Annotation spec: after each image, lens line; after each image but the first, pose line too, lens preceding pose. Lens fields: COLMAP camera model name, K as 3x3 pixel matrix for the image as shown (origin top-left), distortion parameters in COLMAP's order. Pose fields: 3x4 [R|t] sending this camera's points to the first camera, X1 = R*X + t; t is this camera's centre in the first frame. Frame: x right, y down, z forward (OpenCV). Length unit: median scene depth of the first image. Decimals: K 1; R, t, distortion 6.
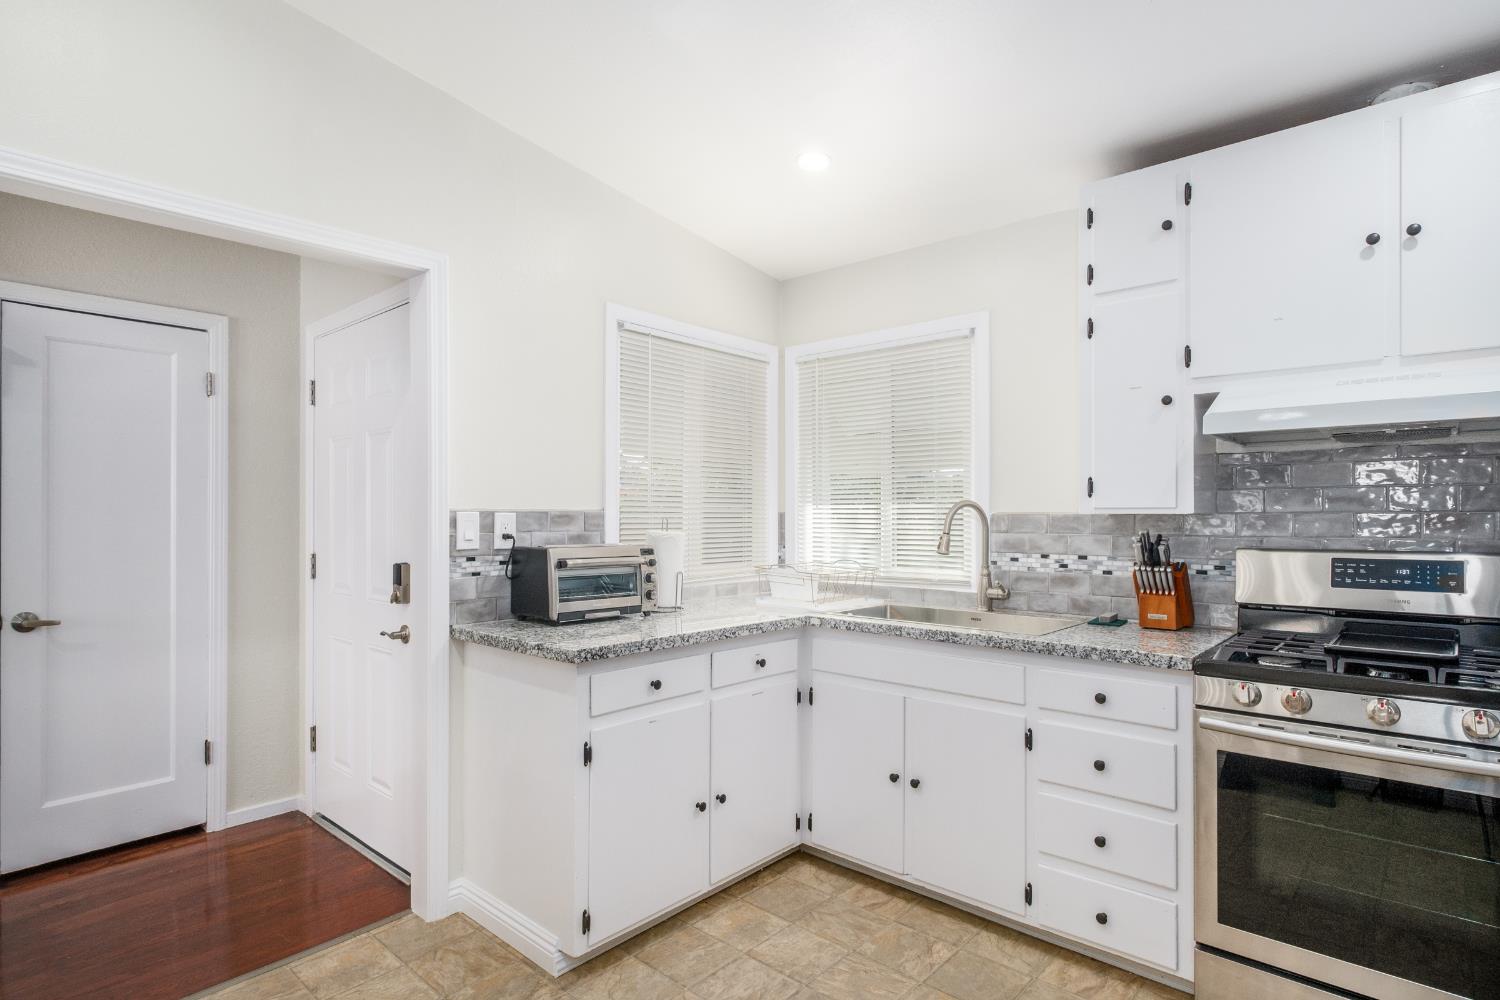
lens RADIAL K [[780.1, 0, 750.0], [0, 780.1, 500.0], [0, 0, 1]] dist [-0.001555, -0.000183]
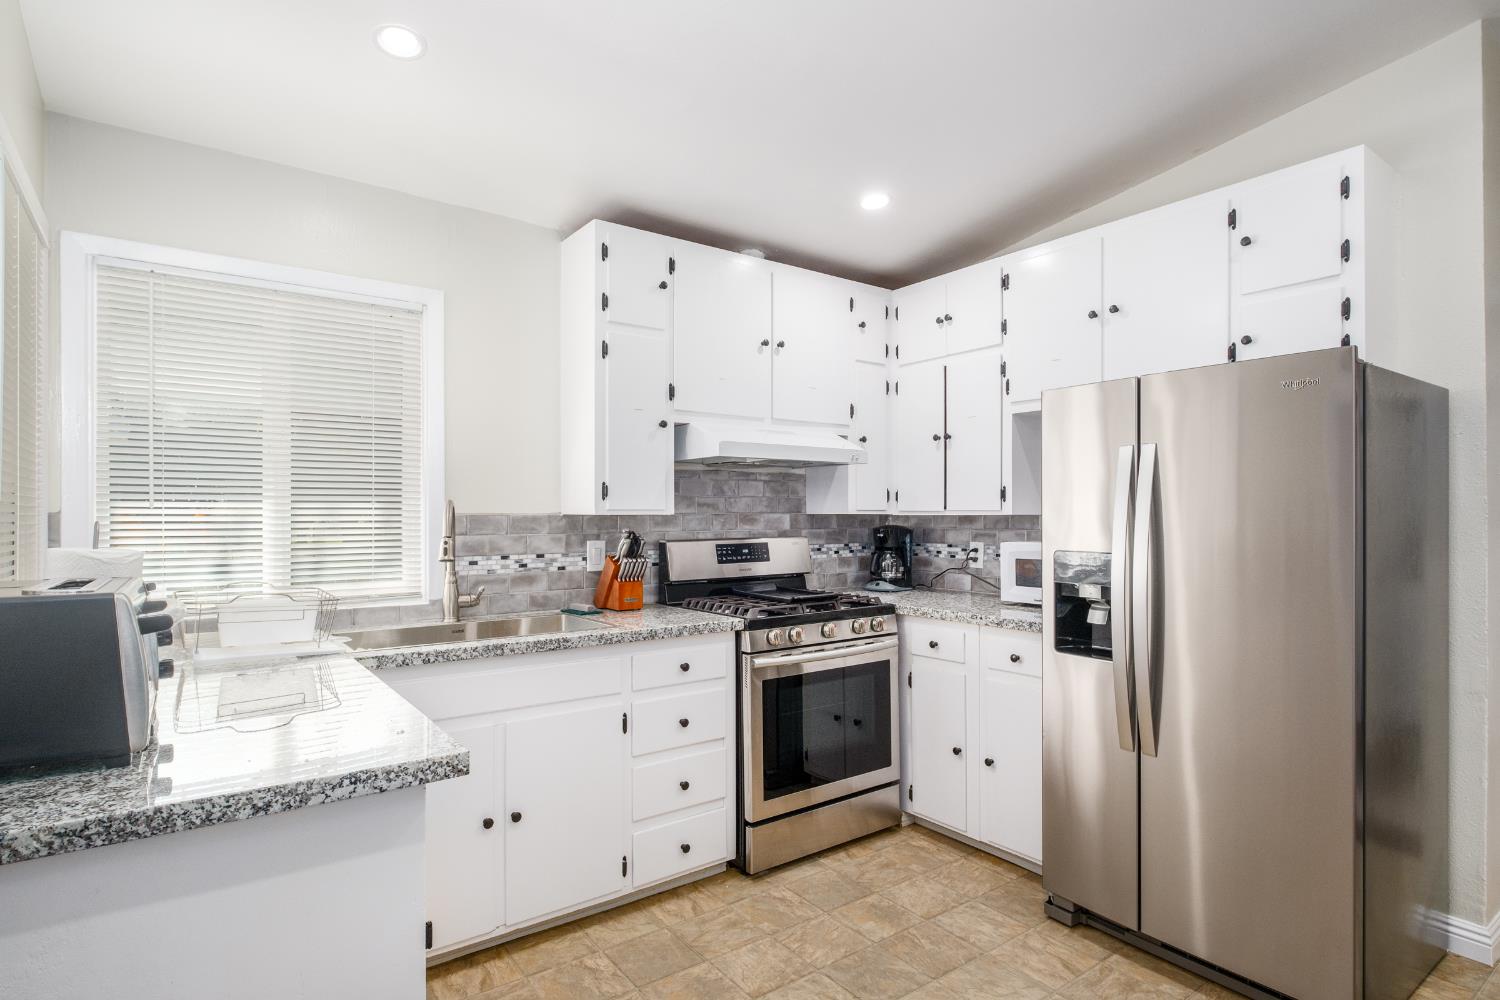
lens RADIAL K [[781.0, 0, 750.0], [0, 781.0, 500.0], [0, 0, 1]] dist [-0.003526, -0.000780]
pose [[0.203039, 0.018867, 0.978989, -0.584802], [-0.015835, 0.999747, -0.015983, 0.010514], [-0.979043, -0.012257, 0.203287, 0.533368]]
